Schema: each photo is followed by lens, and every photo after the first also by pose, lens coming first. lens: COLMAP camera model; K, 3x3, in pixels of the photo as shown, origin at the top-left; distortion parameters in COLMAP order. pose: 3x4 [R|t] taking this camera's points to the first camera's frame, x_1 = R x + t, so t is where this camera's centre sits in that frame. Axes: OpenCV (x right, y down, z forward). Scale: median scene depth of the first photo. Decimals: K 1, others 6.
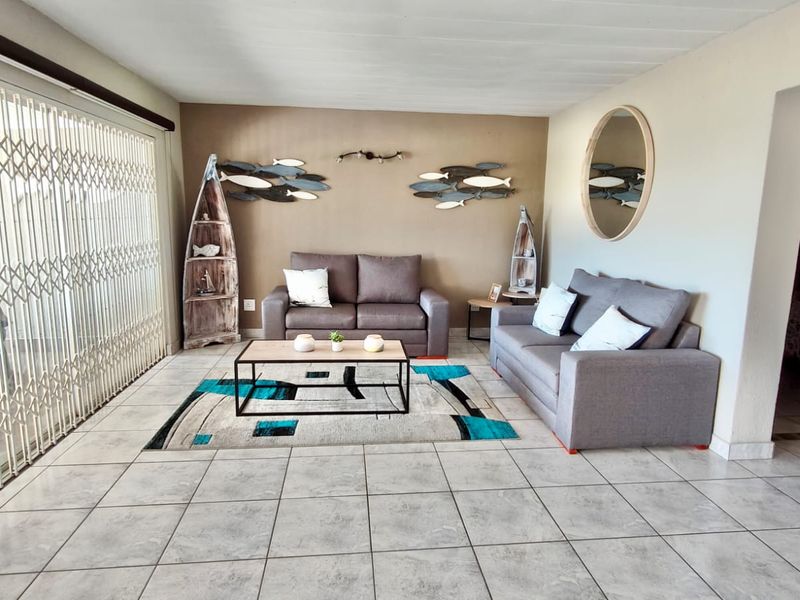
lens RADIAL K [[504.6, 0, 403.0], [0, 504.6, 296.7], [0, 0, 1]] dist [0.016440, -0.023314]
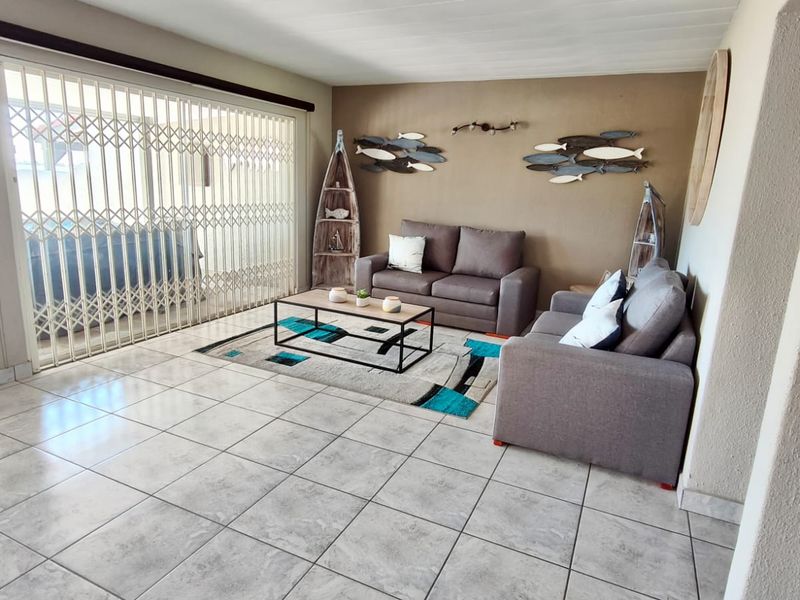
lens RADIAL K [[504.6, 0, 403.0], [0, 504.6, 296.7], [0, 0, 1]] dist [0.016440, -0.023314]
pose [[0.853259, 0.137578, -0.503012, 0.357617], [-0.116522, 0.990483, 0.073248, -0.003870], [0.508302, -0.003888, 0.861170, 0.066299]]
